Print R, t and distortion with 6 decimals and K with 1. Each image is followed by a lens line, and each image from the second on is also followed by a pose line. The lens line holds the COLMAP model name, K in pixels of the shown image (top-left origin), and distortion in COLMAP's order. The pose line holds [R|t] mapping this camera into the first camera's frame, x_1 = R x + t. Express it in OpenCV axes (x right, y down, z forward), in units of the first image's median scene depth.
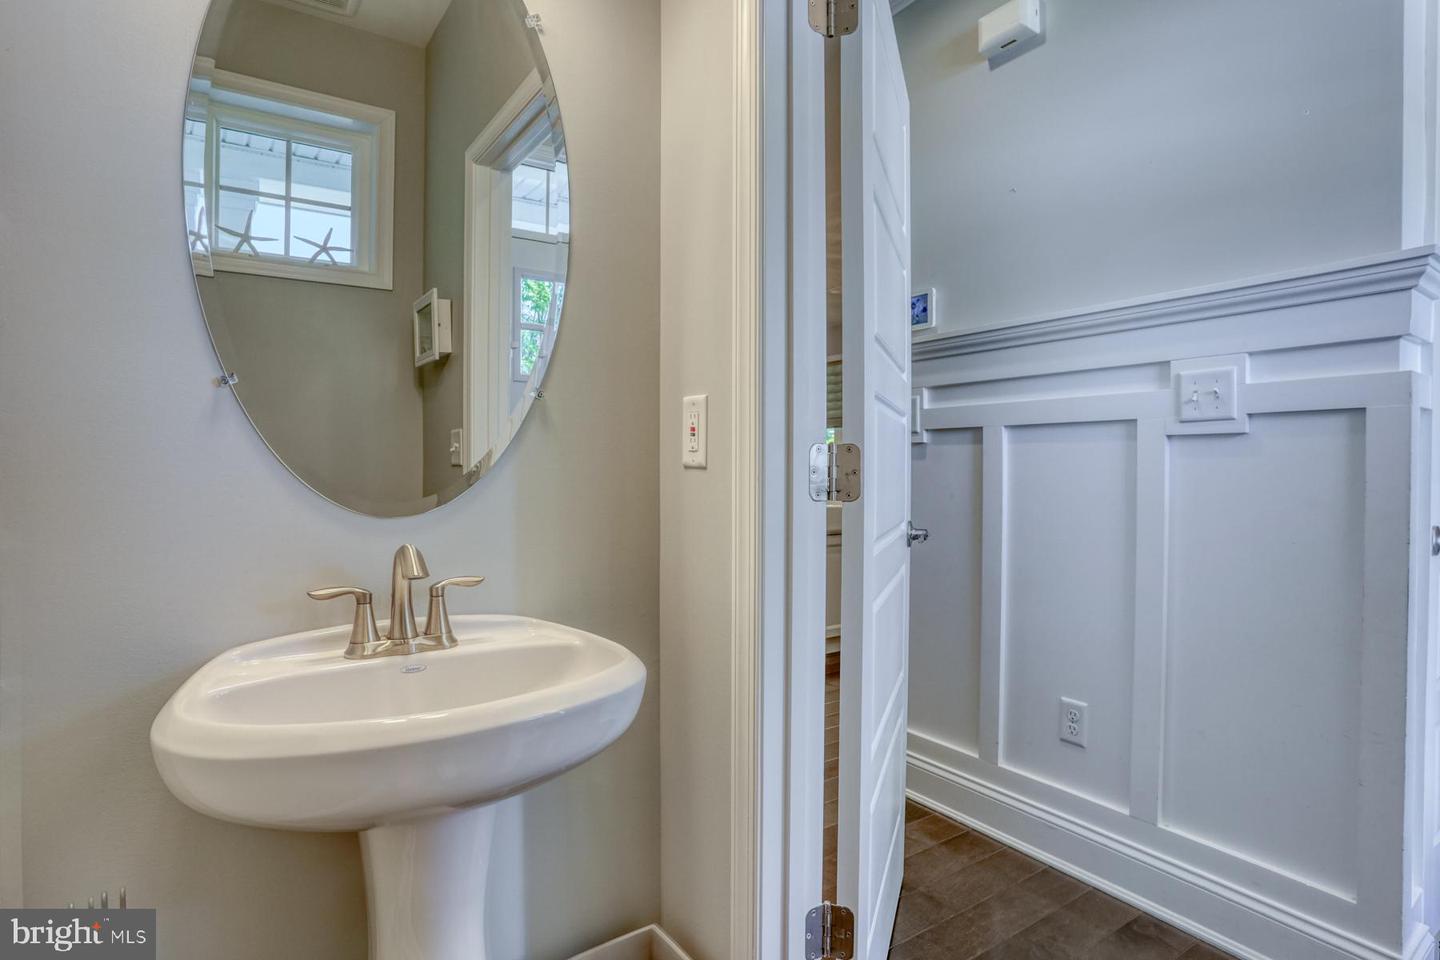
lens RADIAL K [[715.0, 0, 715.5], [0, 715.0, 472.4], [0, 0, 1]] dist [-0.076042, 0.001501]
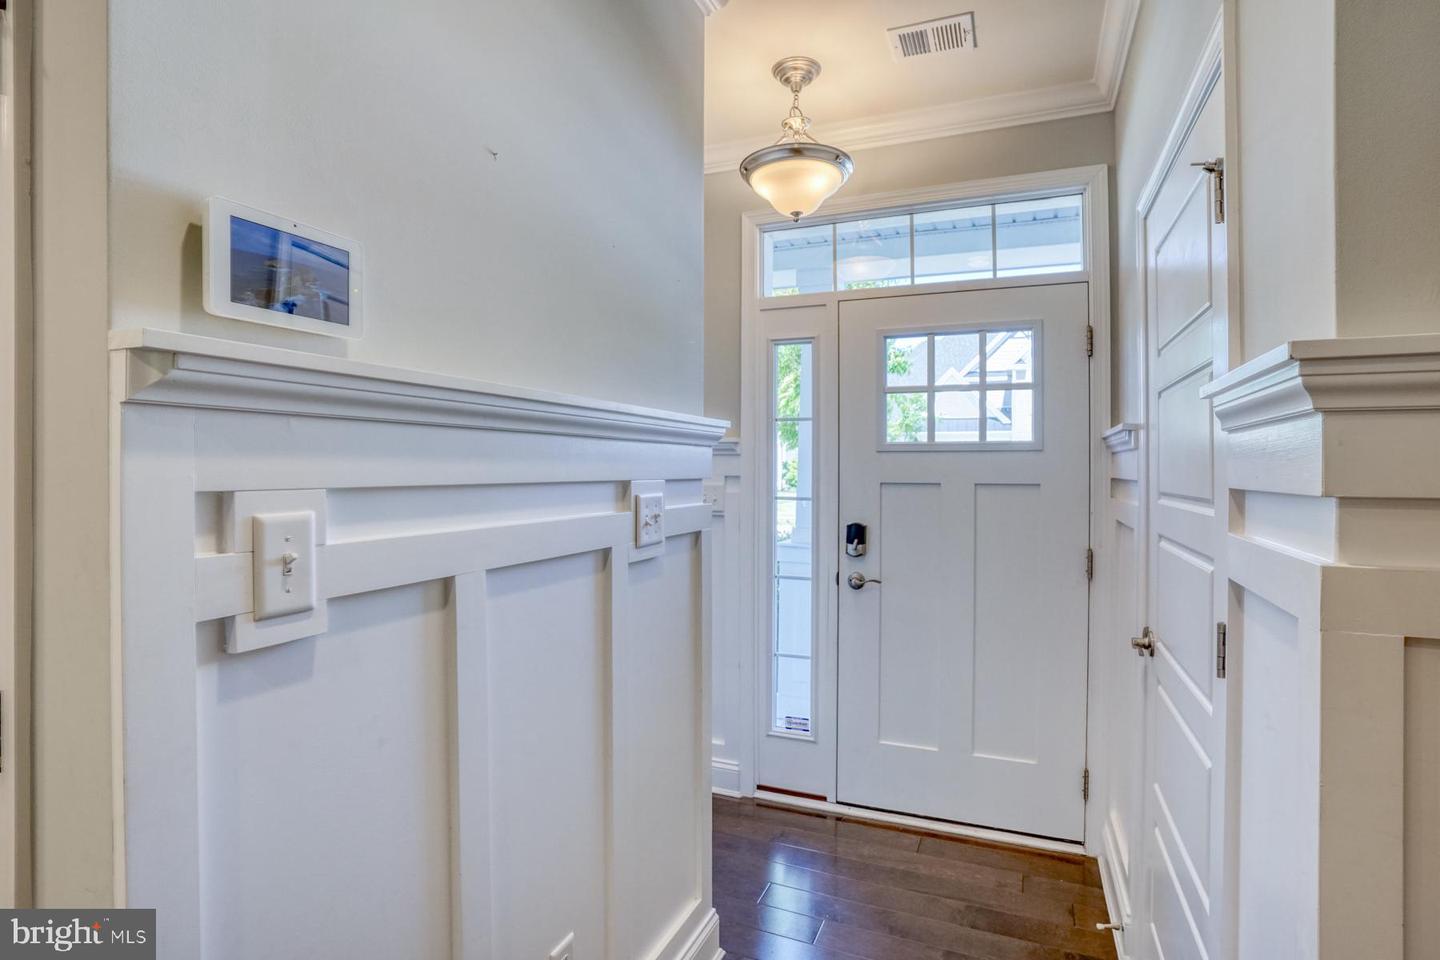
lens RADIAL K [[715.0, 0, 715.5], [0, 715.0, 472.4], [0, 0, 1]] dist [-0.076042, 0.001501]
pose [[-0.544262, -0.006367, 0.838891, -0.179273], [0.006526, 0.999909, 0.011823, -0.176715], [-0.838890, 0.011910, -0.544171, 1.371466]]
